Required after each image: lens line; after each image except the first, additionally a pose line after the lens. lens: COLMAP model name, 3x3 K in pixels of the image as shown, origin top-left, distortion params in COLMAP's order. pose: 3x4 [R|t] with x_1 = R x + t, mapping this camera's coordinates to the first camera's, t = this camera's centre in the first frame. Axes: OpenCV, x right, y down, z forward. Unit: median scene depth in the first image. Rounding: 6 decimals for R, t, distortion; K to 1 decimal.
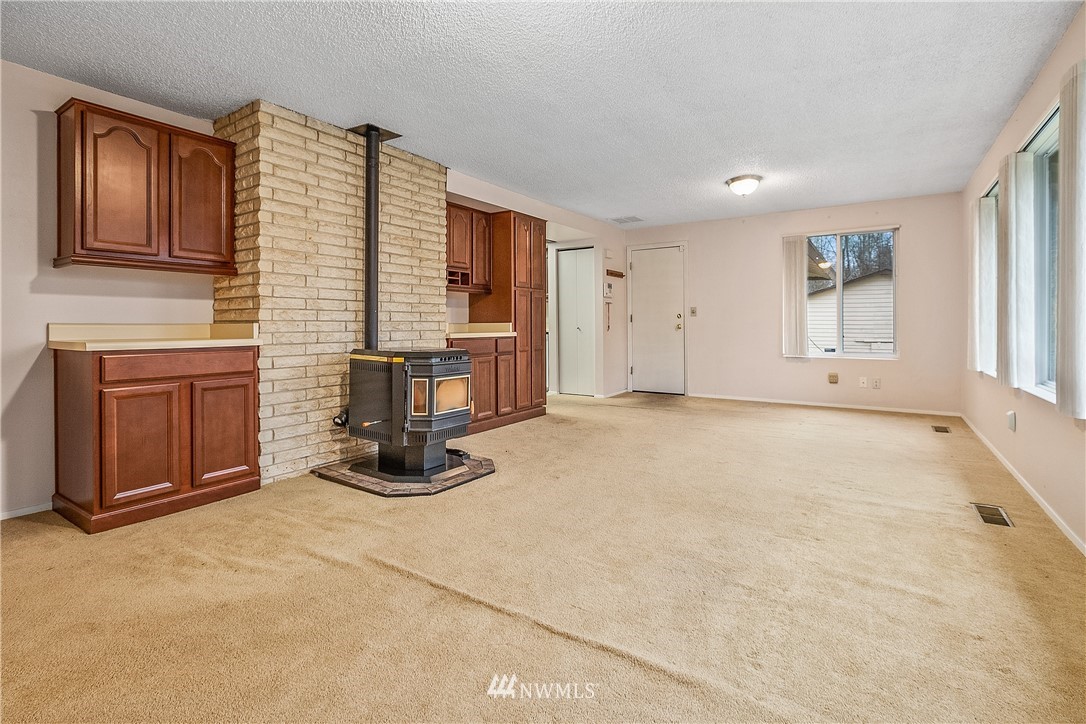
lens RADIAL K [[497.3, 0, 553.8], [0, 497.3, 326.0], [0, 0, 1]] dist [-0.014567, 0.005382]
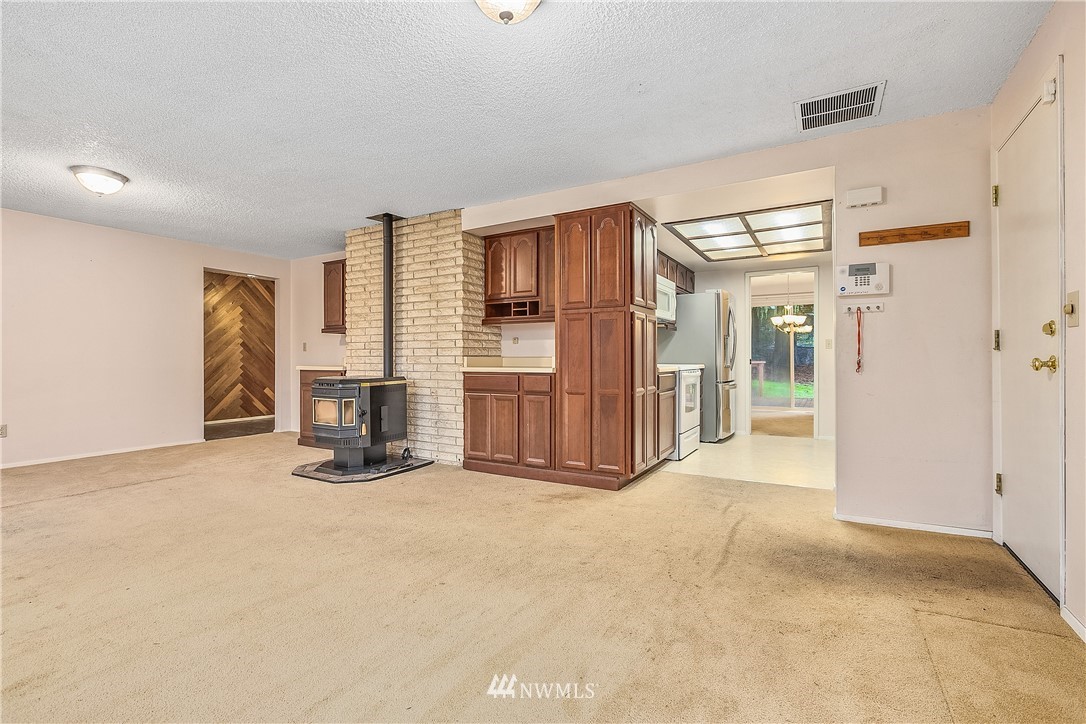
lens RADIAL K [[497.3, 0, 544.0], [0, 497.3, 359.8], [0, 0, 1]] dist [-0.014567, 0.005382]
pose [[0.062509, 0.003599, -0.998038, 0.863859], [0.000075, 0.999993, 0.003610, -0.004033], [0.998044, -0.000300, 0.062508, 1.135792]]
